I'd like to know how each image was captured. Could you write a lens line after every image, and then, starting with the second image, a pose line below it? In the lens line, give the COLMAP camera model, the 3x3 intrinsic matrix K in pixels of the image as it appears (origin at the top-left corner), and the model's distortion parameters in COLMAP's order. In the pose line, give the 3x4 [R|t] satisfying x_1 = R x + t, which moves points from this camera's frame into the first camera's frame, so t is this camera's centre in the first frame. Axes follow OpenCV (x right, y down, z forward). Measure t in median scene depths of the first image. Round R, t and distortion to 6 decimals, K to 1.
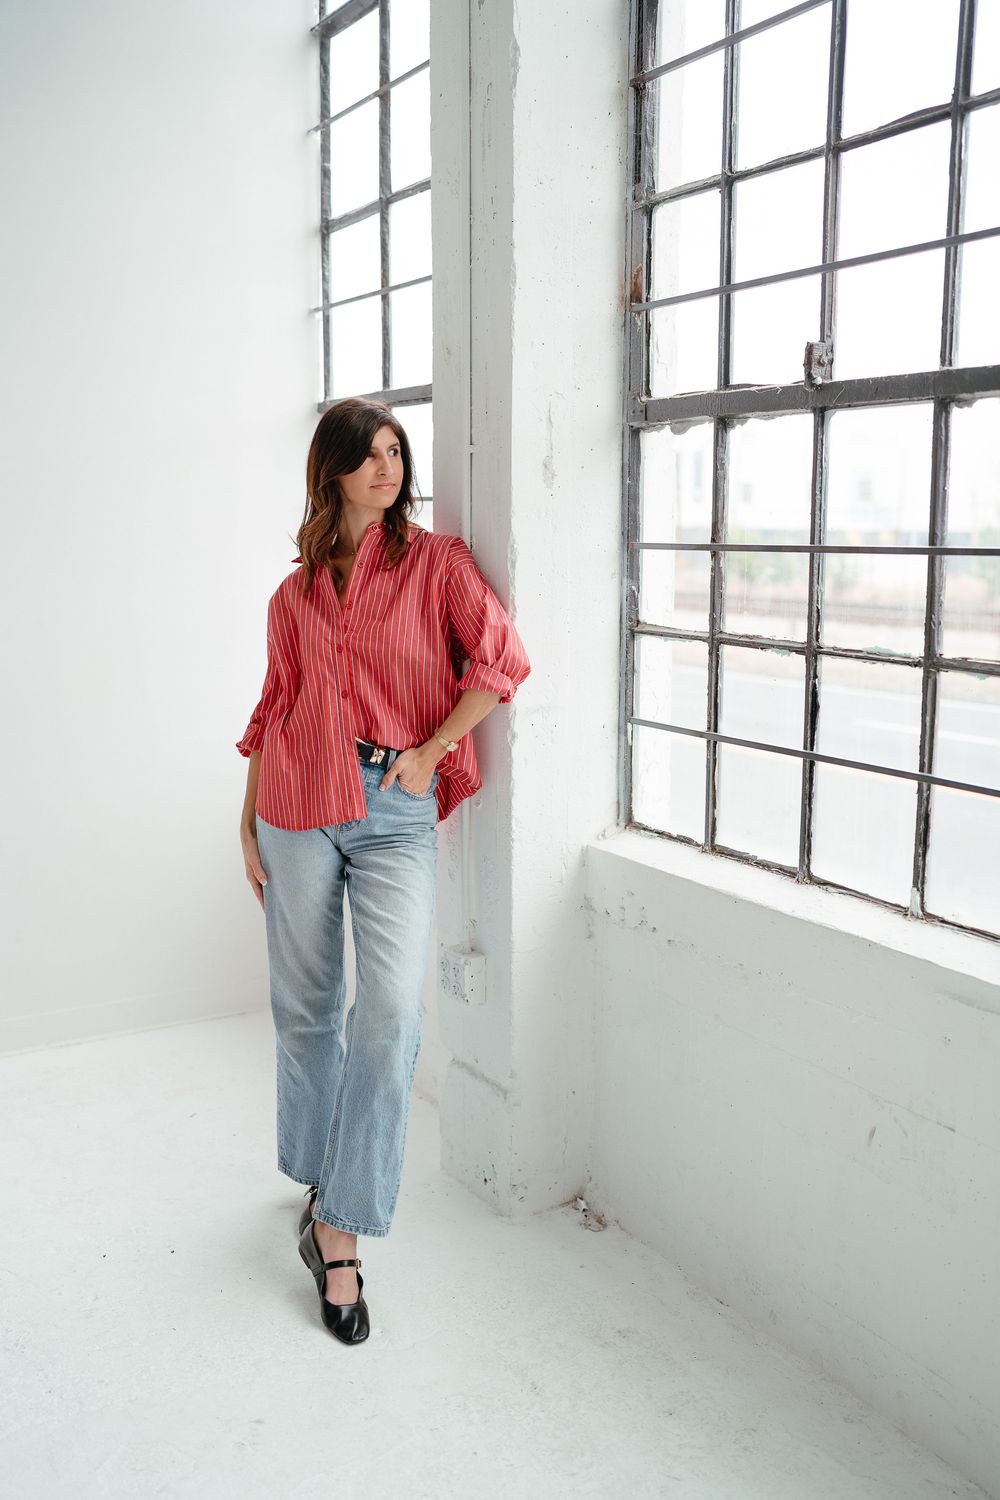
lens RADIAL K [[1427.4, 0, 501.6], [0, 1427.4, 751.6], [0, 0, 1]] dist [-0.009117, 0.000000]
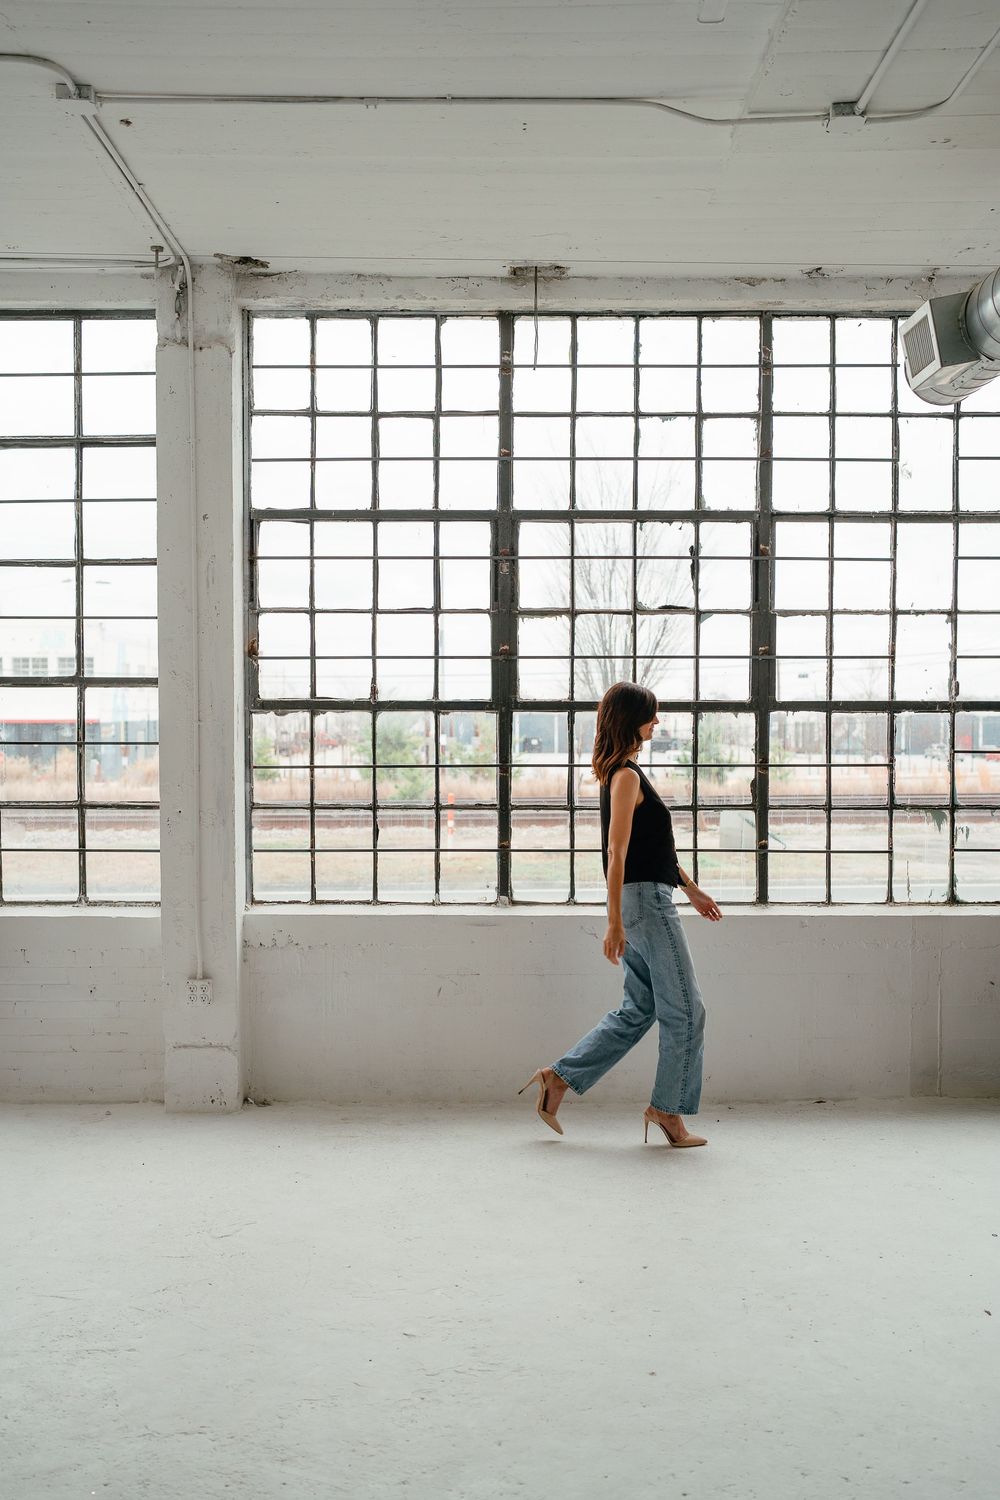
lens RADIAL K [[1427.4, 0, 499.8], [0, 1427.4, 748.1], [0, 0, 1]] dist [-0.009117, 0.000000]
pose [[0.519281, -0.033508, 0.853946, -1.642677], [0.137281, 0.989525, -0.044652, -0.030986], [-0.843505, 0.140417, 0.518442, -0.431520]]
